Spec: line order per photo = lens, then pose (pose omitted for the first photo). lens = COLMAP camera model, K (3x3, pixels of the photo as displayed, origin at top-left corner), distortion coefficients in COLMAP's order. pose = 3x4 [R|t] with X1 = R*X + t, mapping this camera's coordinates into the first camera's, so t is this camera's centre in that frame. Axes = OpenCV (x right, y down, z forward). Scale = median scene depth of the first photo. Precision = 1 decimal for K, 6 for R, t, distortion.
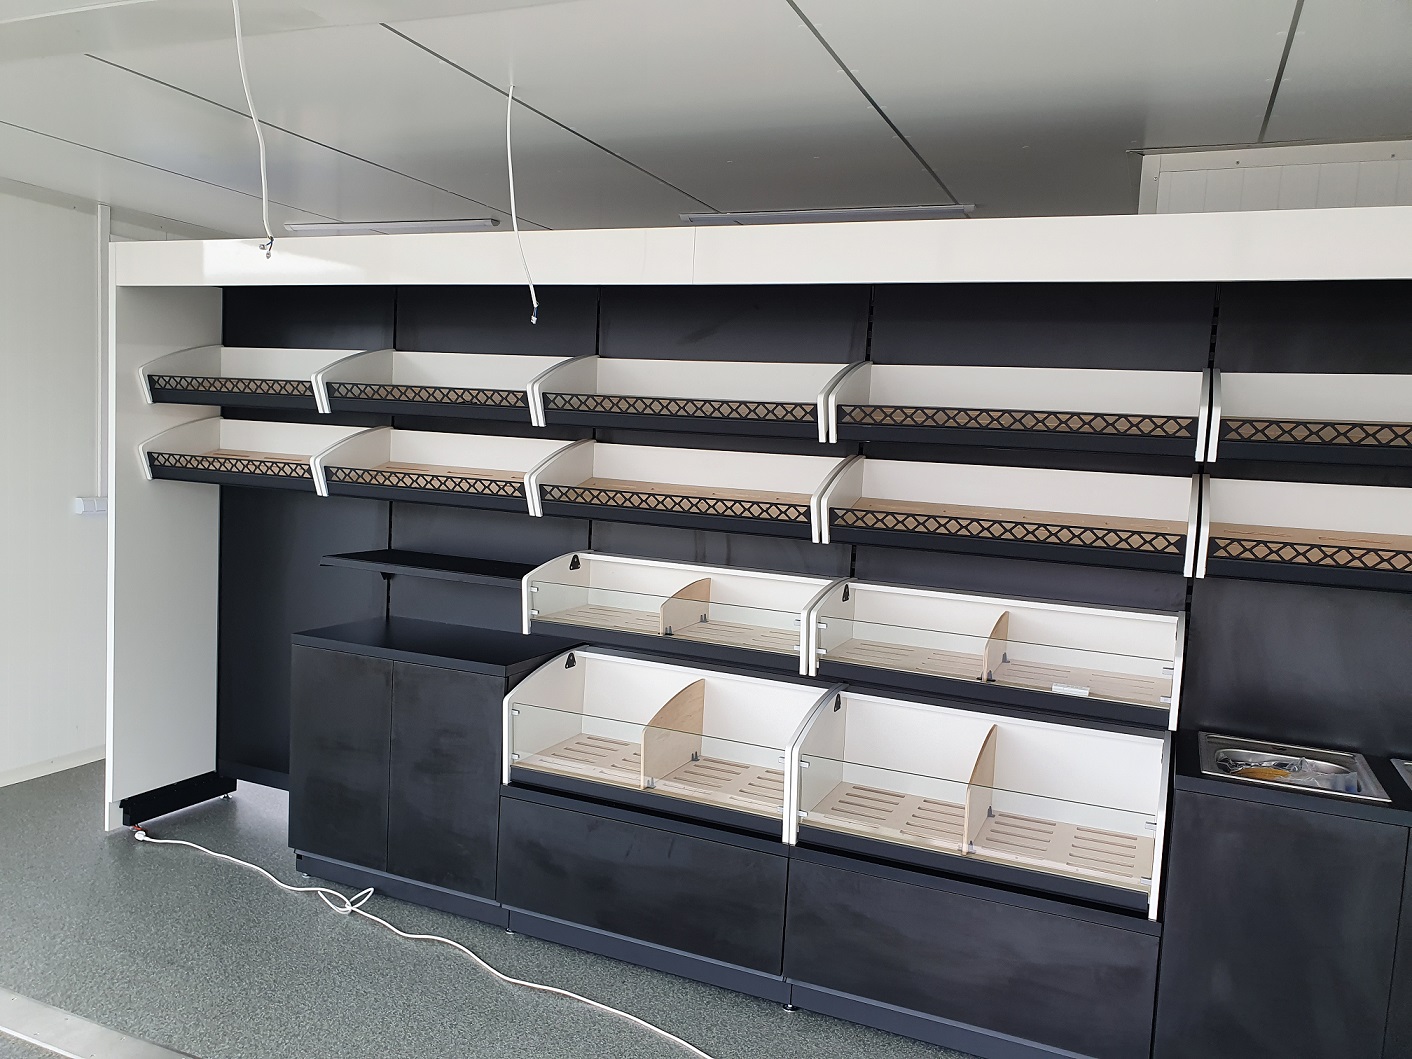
lens RADIAL K [[1123.1, 0, 706.0], [0, 1123.1, 529.5], [0, 0, 1]] dist [0.033752, -0.002760]
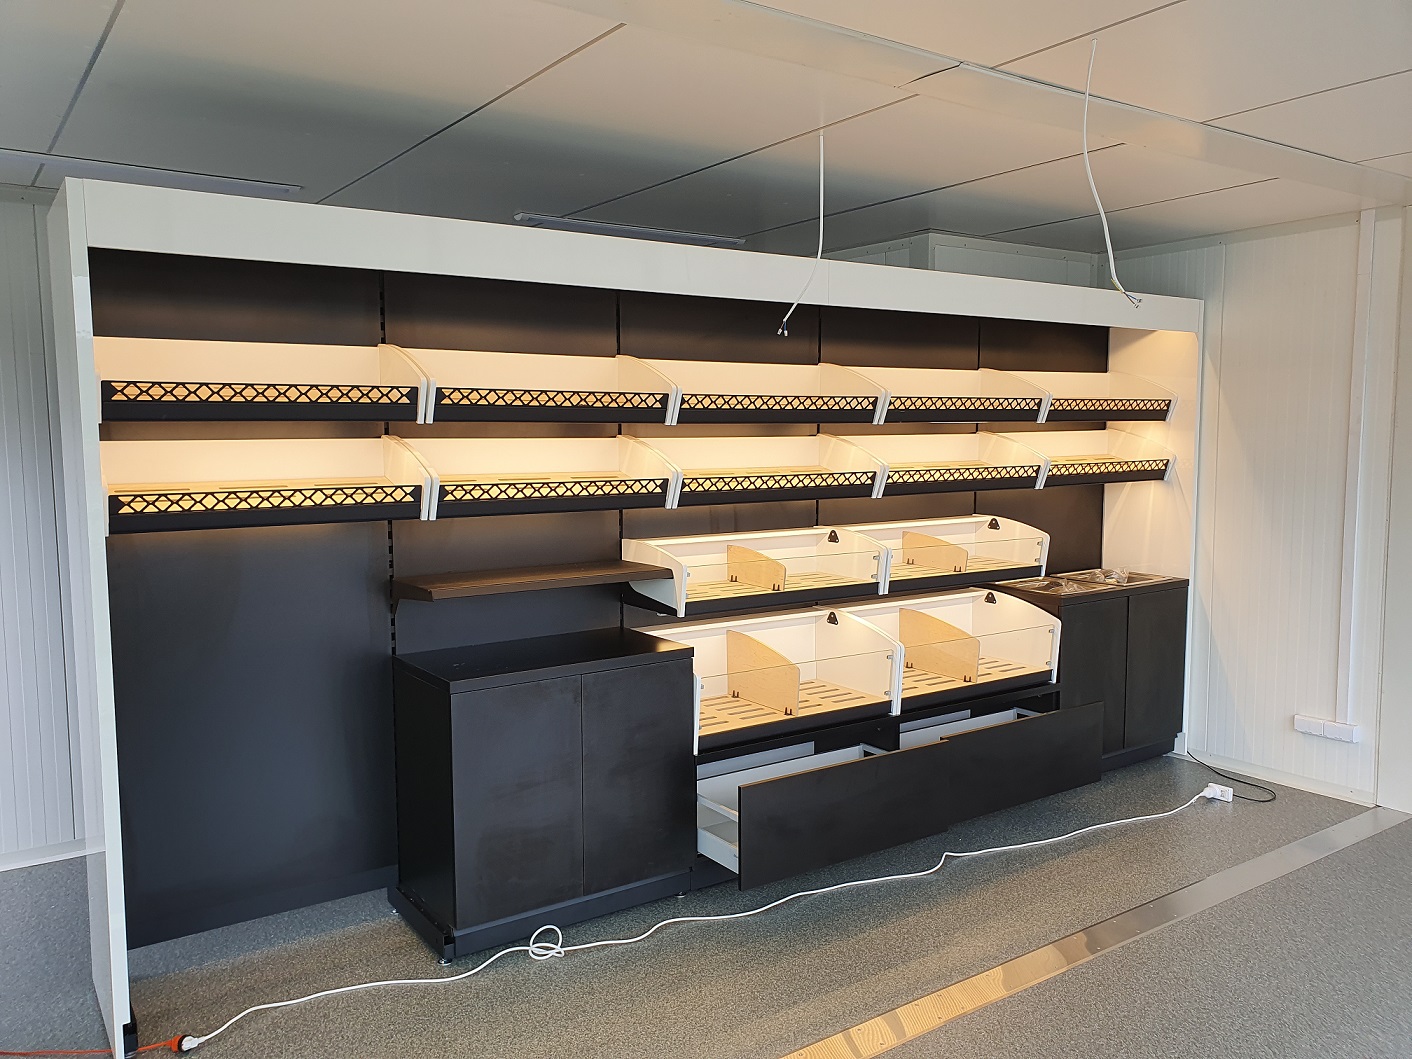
lens RADIAL K [[1103.0, 0, 703.5], [0, 1103.0, 515.5], [0, 0, 1]] dist [0.041968, 0.001769]
pose [[0.521630, -0.124947, 0.843973, -1.068918], [0.101151, 0.991298, 0.084240, -0.094631], [-0.847155, 0.041427, 0.529729, 0.431786]]
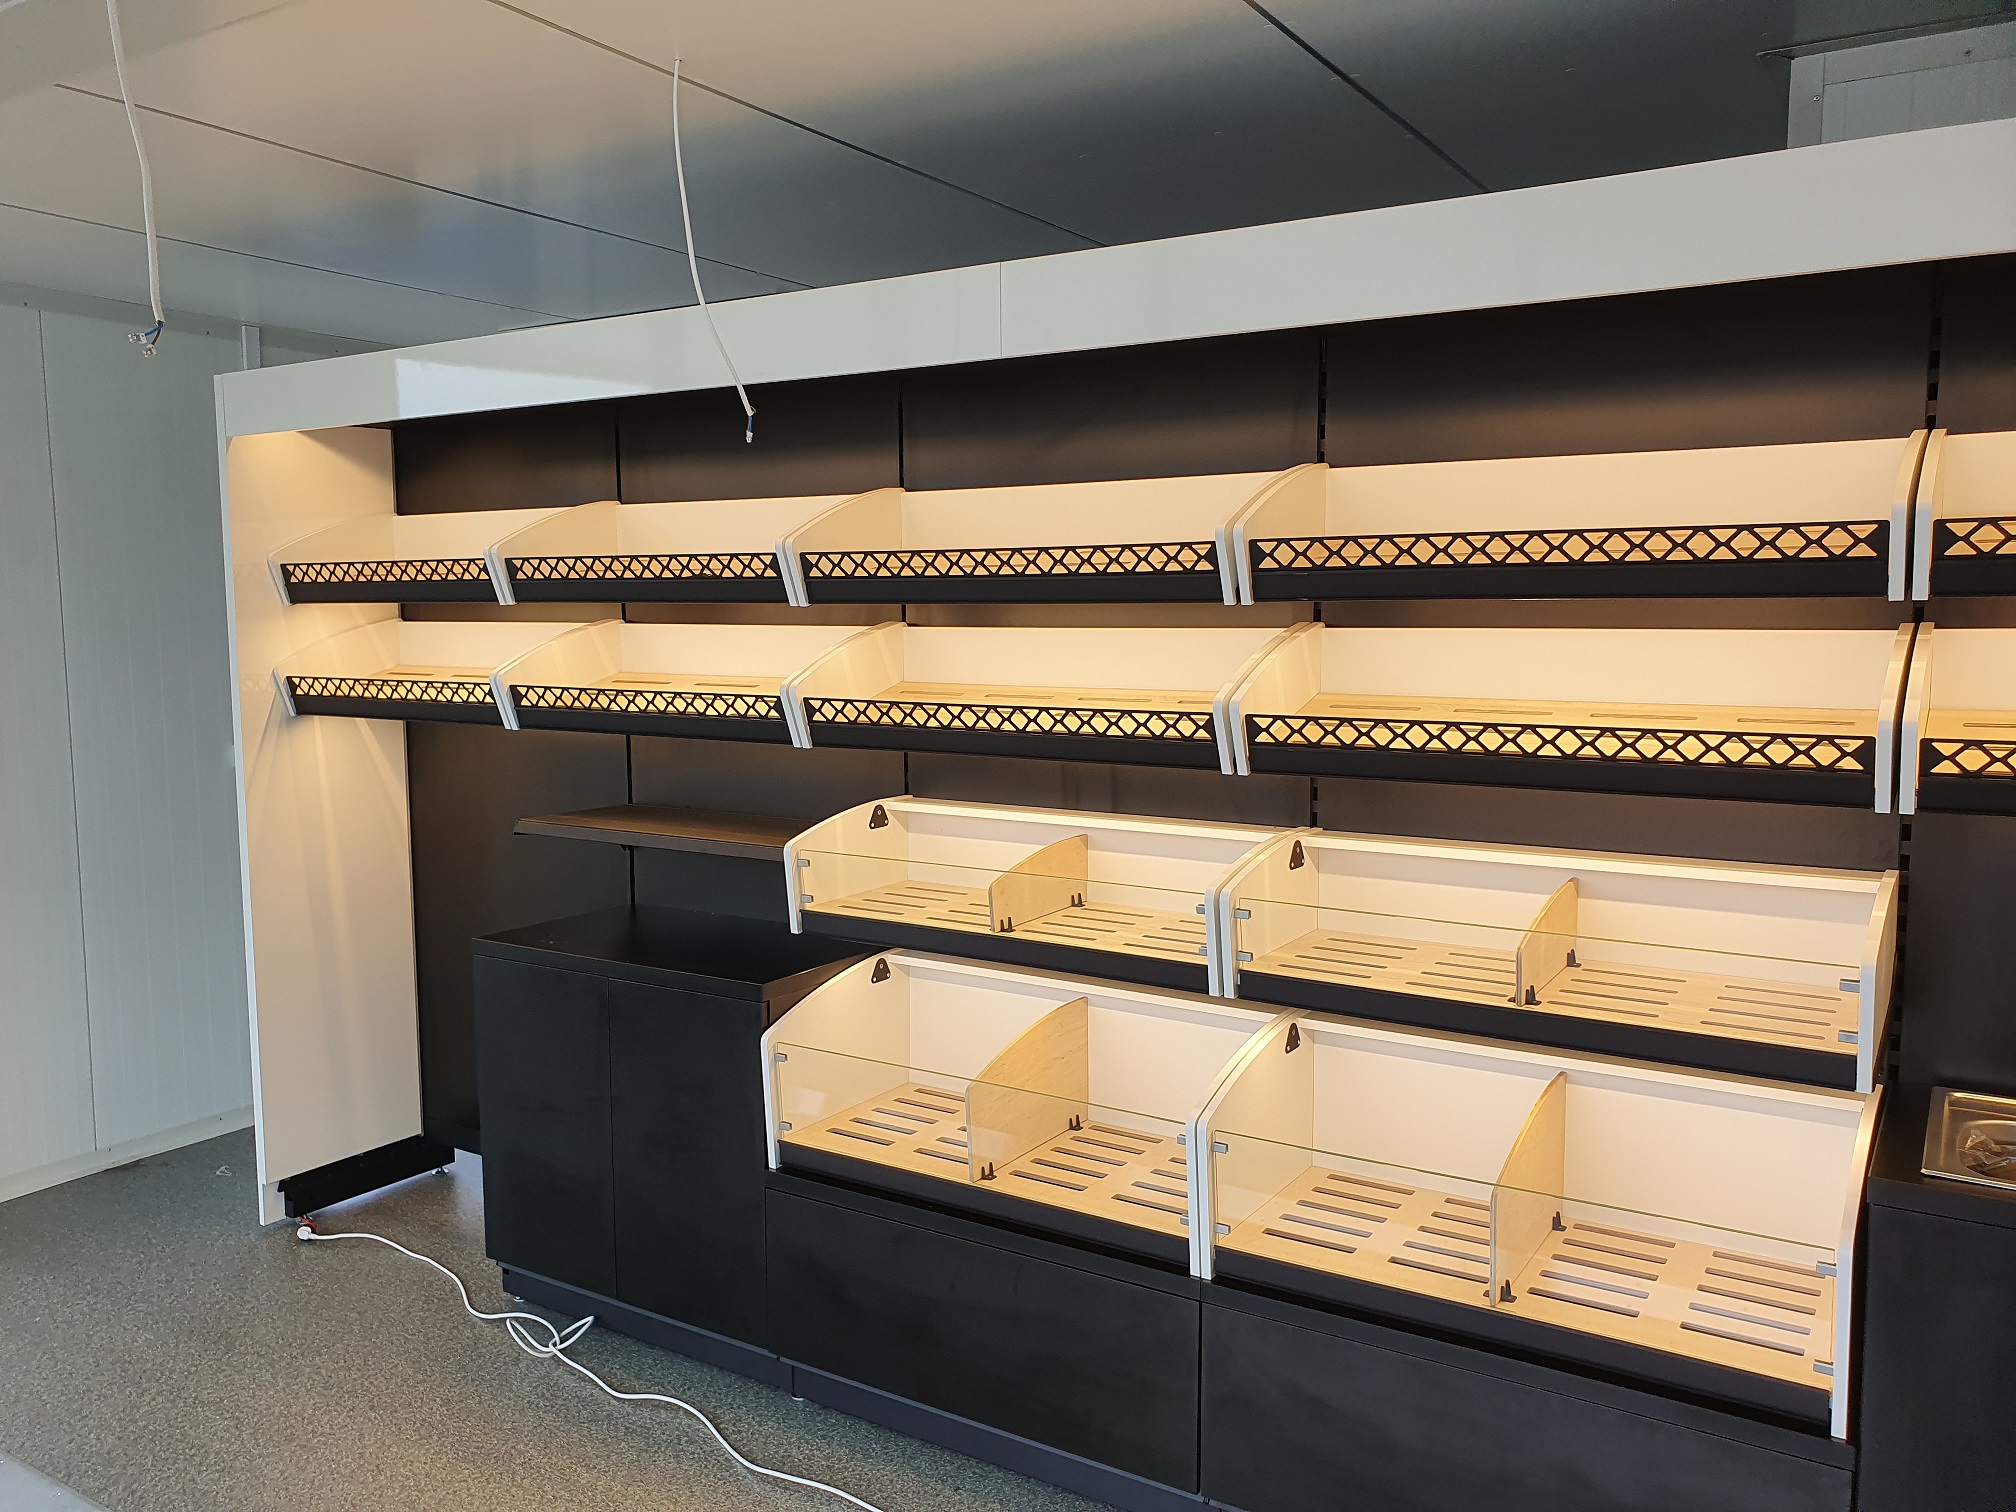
lens RADIAL K [[1621.2, 0, 981.4], [0, 1621.2, 758.1], [0, 0, 1]] dist [0.028892, -0.002839]
pose [[0.983985, -0.043285, -0.172918, 0.110214], [0.045087, 0.998962, 0.006503, -0.007795], [0.172457, -0.014196, 0.984915, 0.119744]]
